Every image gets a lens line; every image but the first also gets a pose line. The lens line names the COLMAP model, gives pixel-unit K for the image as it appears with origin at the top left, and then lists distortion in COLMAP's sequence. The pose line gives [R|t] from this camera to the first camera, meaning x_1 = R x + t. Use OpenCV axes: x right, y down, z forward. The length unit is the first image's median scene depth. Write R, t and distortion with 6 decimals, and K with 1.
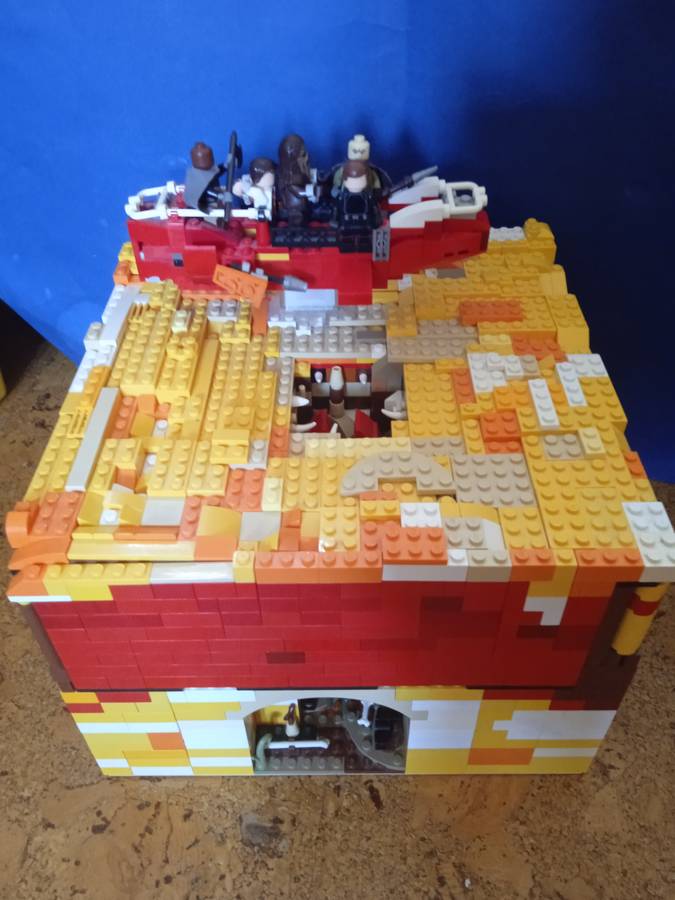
lens RADIAL K [[746.0, 0, 341.1], [0, 746.0, 450.9], [0, 0, 1]] dist [0.124226, -0.237638]
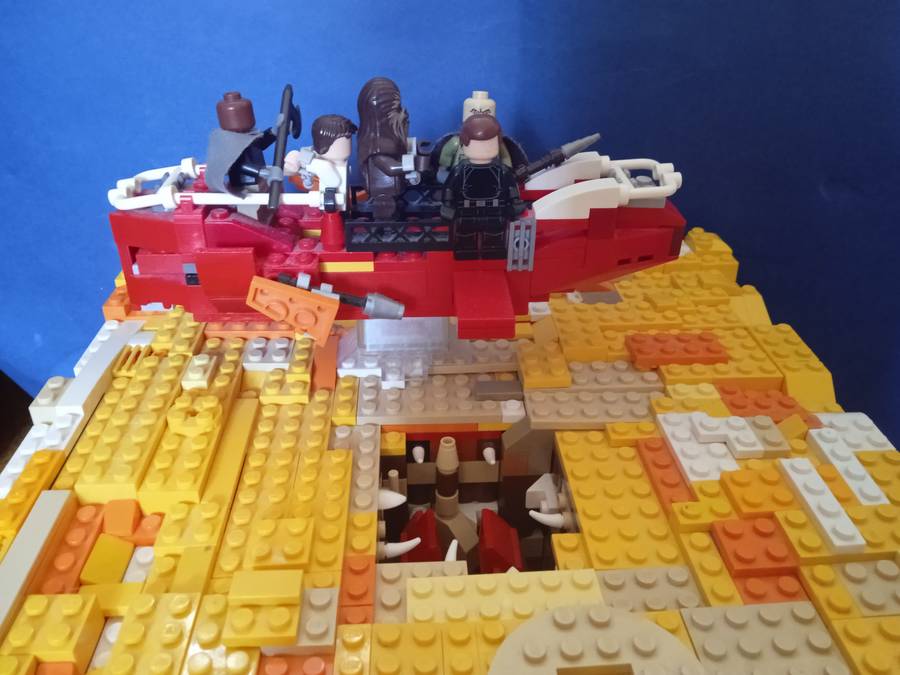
lens RADIAL K [[746.0, 0, 448.4], [0, 746.0, 332.6], [0, 0, 1]] dist [0.124226, -0.237638]
pose [[0.998266, -0.013969, 0.057188, -0.044051], [0.026119, 0.975688, -0.217603, -0.067872], [-0.052758, 0.218719, 0.974361, 0.405648]]
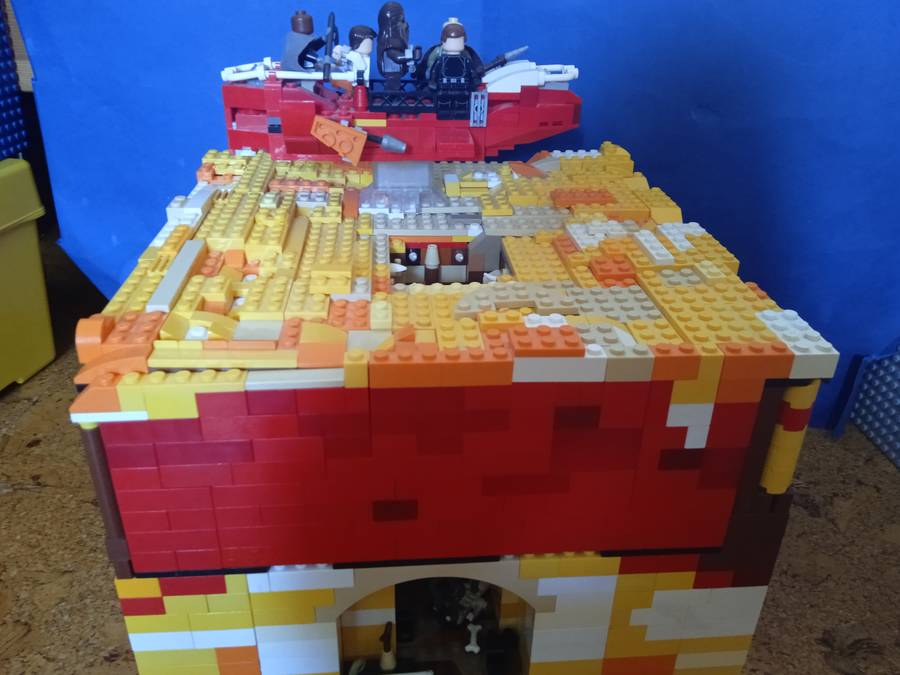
lens RADIAL K [[746.0, 0, 448.4], [0, 746.0, 332.6], [0, 0, 1]] dist [0.124226, -0.237638]
pose [[0.996050, -0.009405, 0.088294, -0.079057], [0.032782, 0.963073, -0.267236, 0.283229], [-0.082520, 0.269075, 0.959578, 0.111670]]
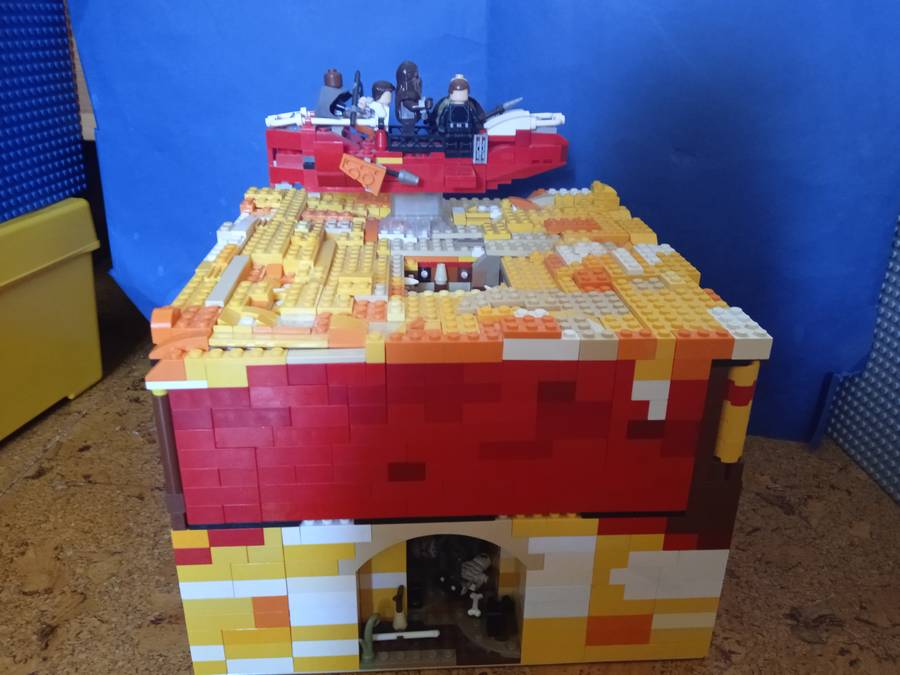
lens RADIAL K [[746.0, 0, 448.4], [0, 746.0, 332.6], [0, 0, 1]] dist [0.124226, -0.237638]
pose [[0.997750, -0.000615, 0.067045, -0.077484], [0.023358, 0.940501, -0.338986, 0.404785], [-0.062848, 0.339789, 0.938399, -0.022294]]
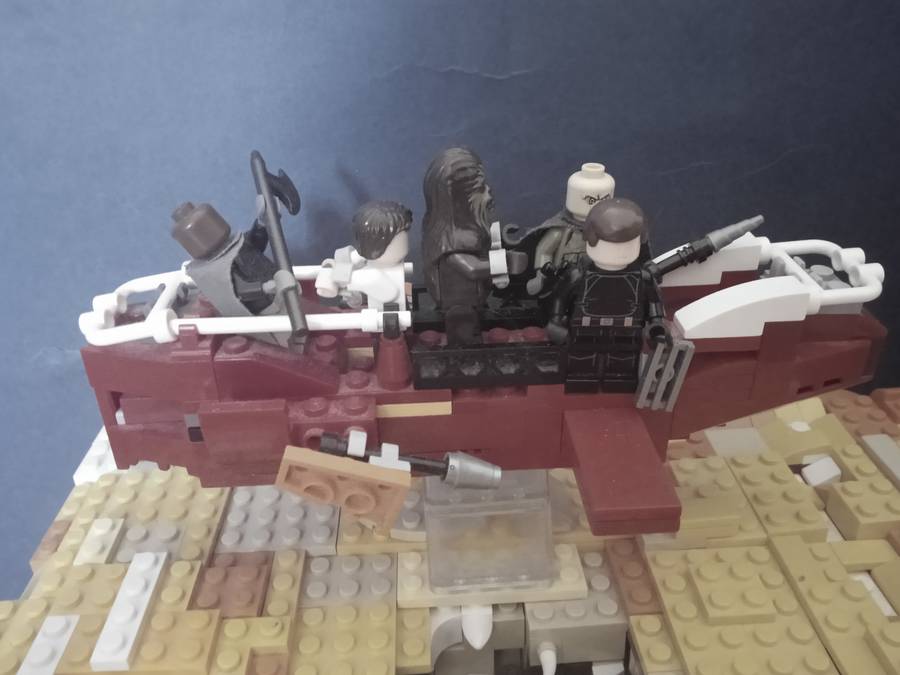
lens RADIAL K [[746.0, 0, 448.4], [0, 746.0, 332.6], [0, 0, 1]] dist [0.124226, -0.237638]
pose [[0.998369, -0.039032, 0.041672, -0.089012], [0.048093, 0.968254, -0.245297, -0.195756], [-0.030775, 0.246901, 0.968552, 0.568061]]
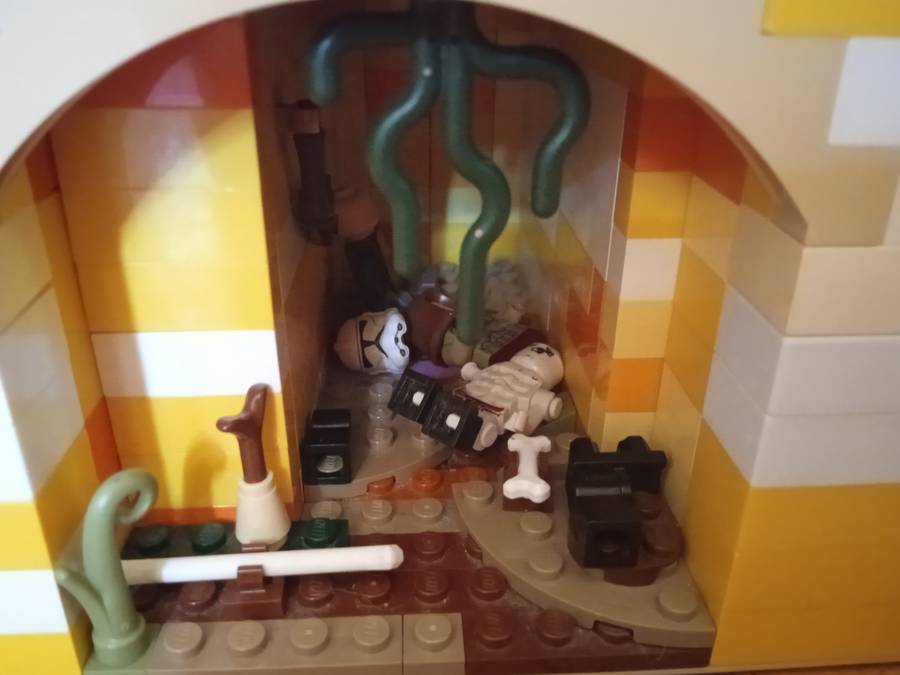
lens RADIAL K [[769.1, 0, 461.0], [0, 769.1, 337.2], [0, 0, 1]] dist [-0.016731, -0.008363]
pose [[0.996850, -0.005646, 0.079108, -0.017873], [0.028867, 0.954873, -0.295609, 0.449856], [-0.073869, 0.296961, 0.952028, 0.831212]]
